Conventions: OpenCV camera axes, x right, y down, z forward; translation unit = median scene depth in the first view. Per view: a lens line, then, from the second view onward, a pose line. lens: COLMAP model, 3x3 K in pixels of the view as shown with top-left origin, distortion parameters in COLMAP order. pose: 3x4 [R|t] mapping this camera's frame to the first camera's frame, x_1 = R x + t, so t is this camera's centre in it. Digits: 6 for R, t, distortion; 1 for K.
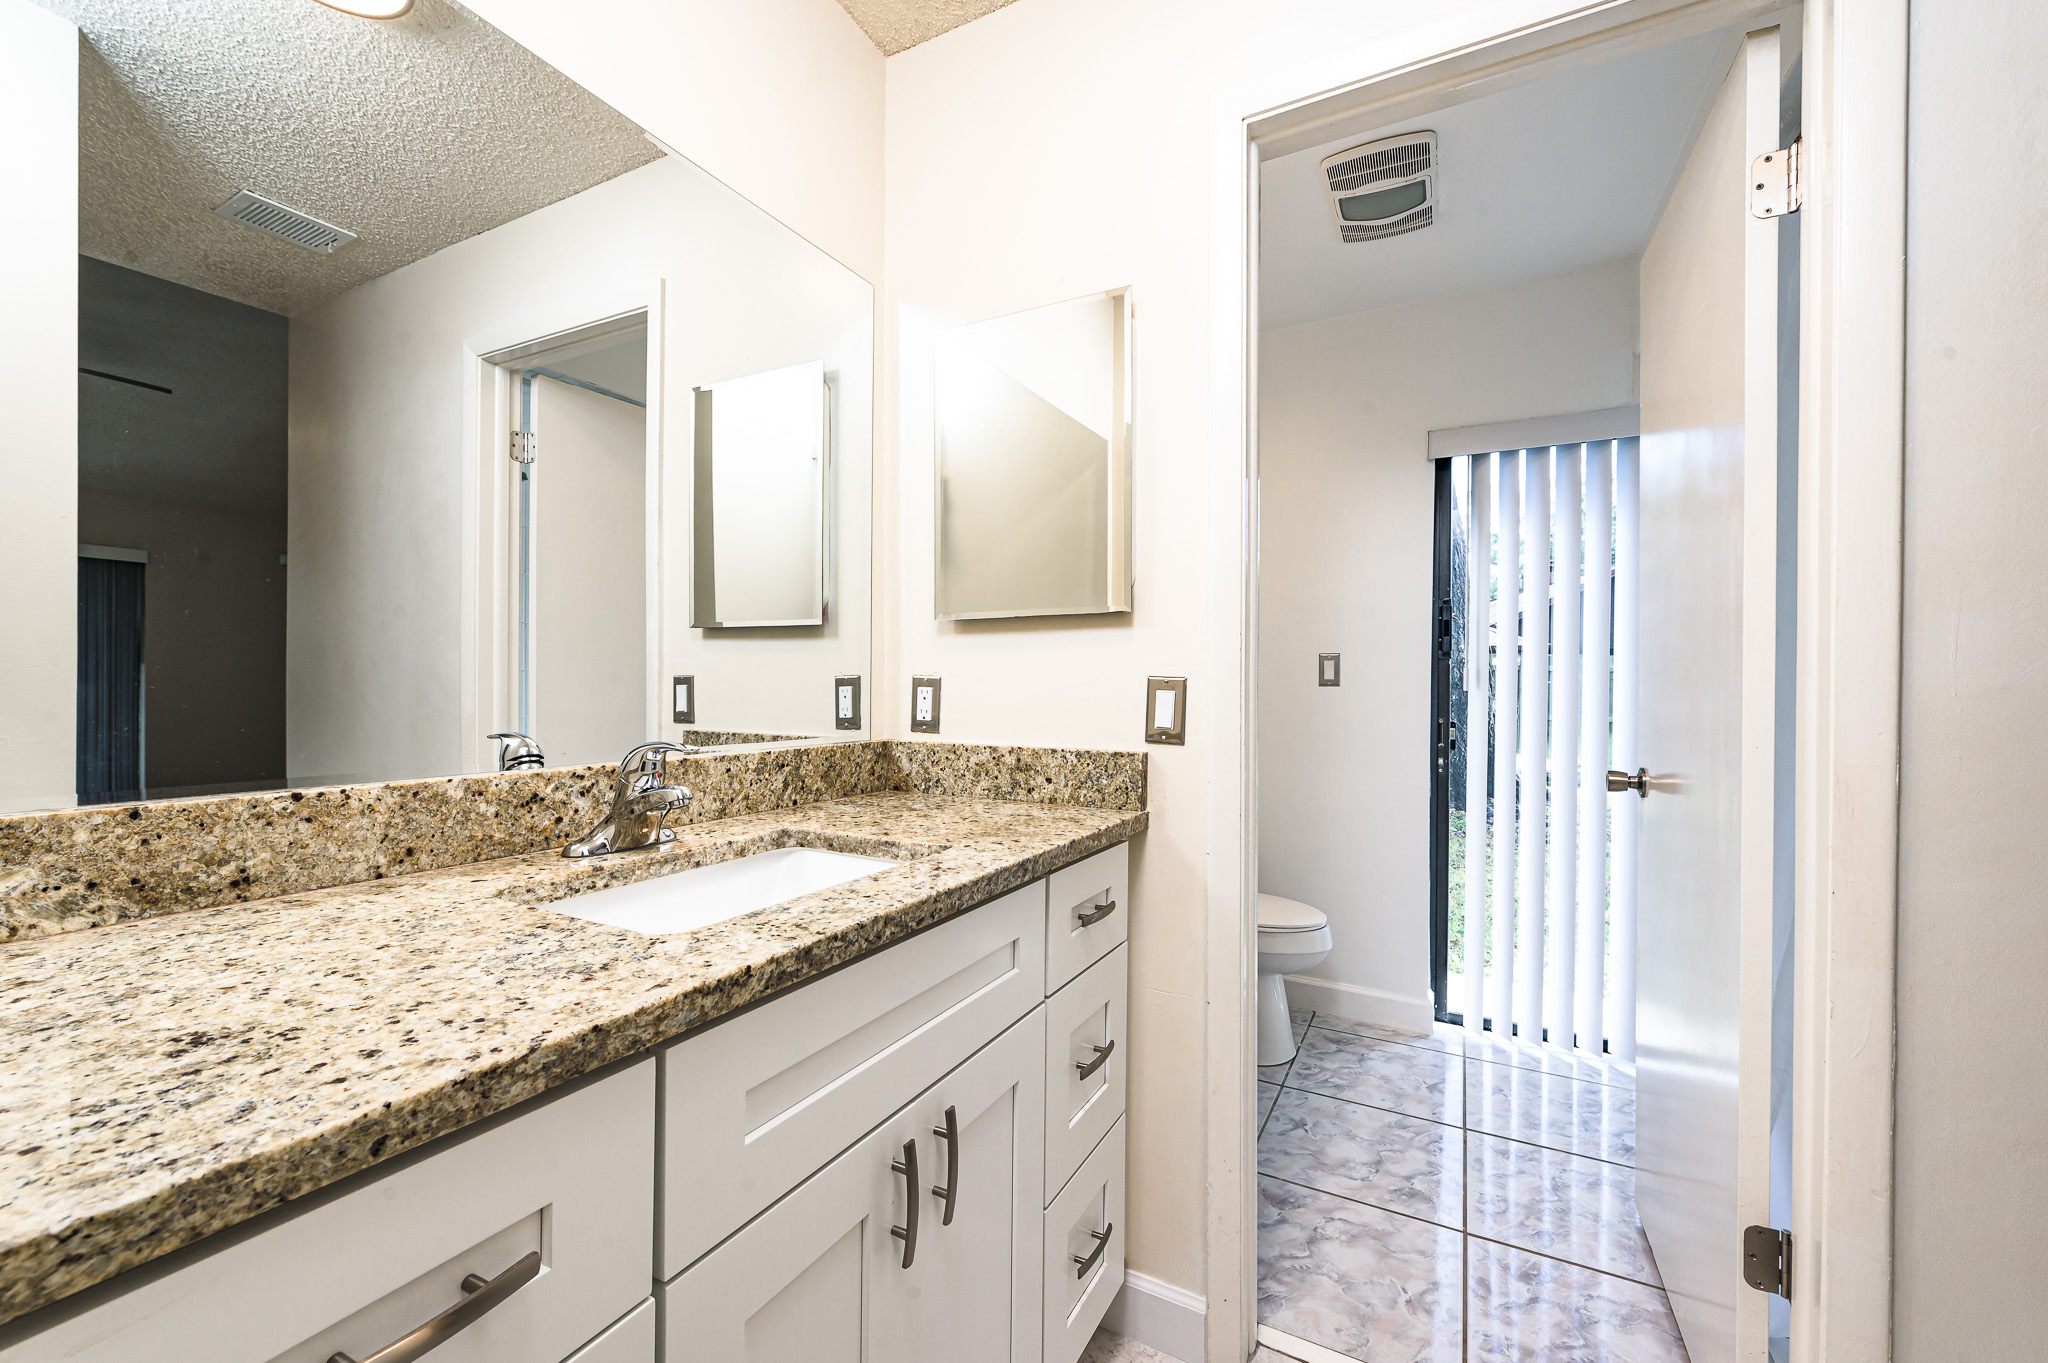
lens RADIAL K [[815.9, 0, 1026.4], [0, 815.9, 685.5], [0, 0, 1]] dist [-0.002097, -0.000175]
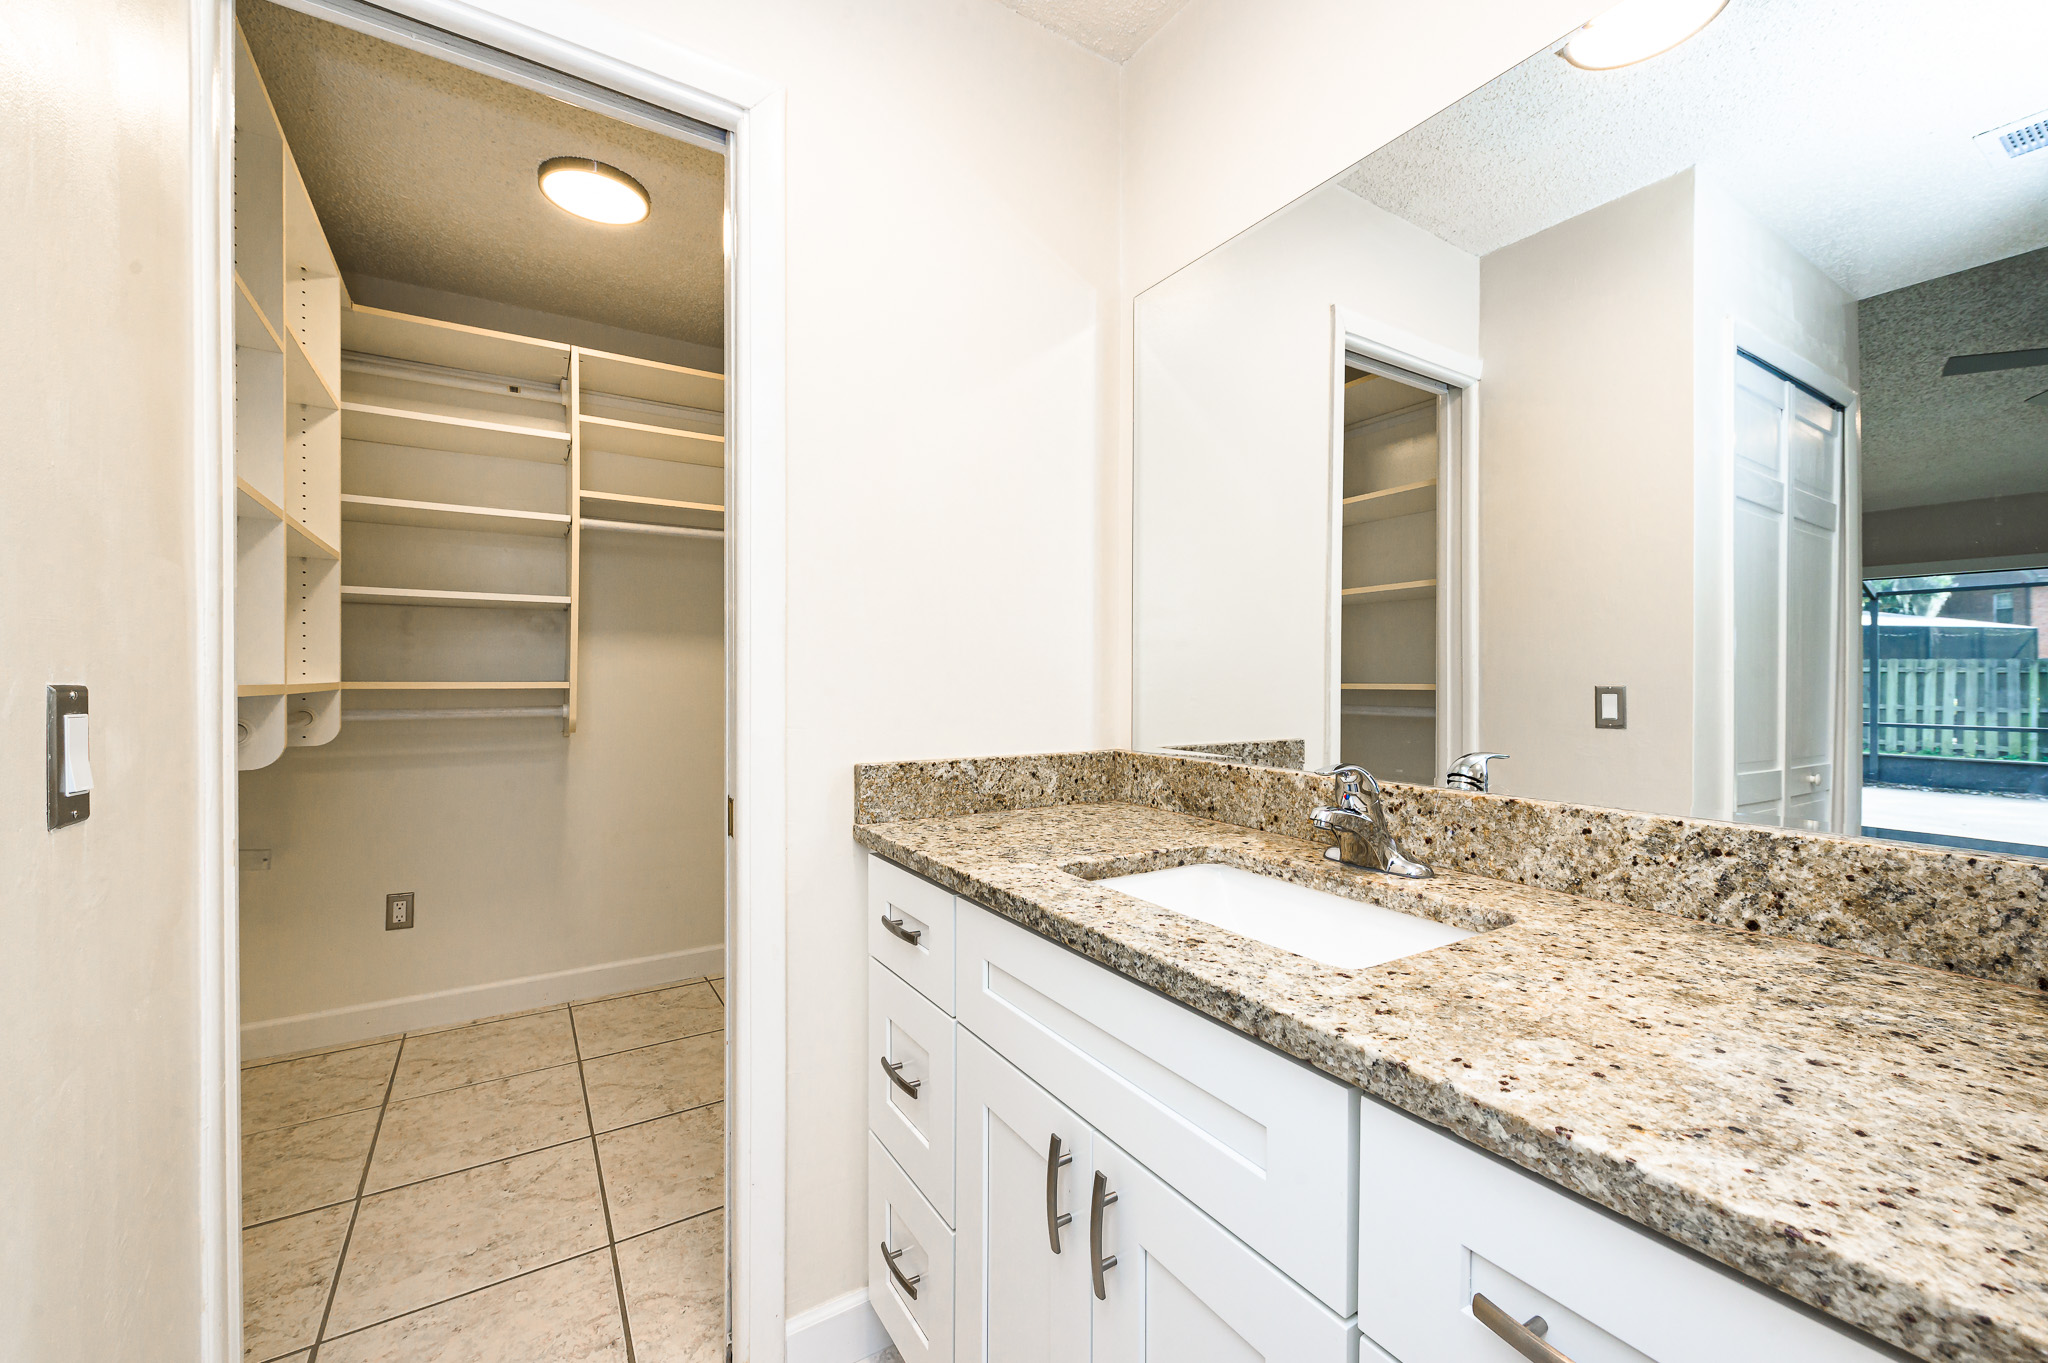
lens RADIAL K [[815.9, 0, 1022.0], [0, 815.9, 684.6], [0, 0, 1]] dist [-0.002097, -0.000175]
pose [[-0.501362, -0.003427, -0.865231, 0.715248], [-0.007442, 0.999972, 0.000352, -0.030495], [0.865206, 0.006616, -0.501373, 1.317820]]
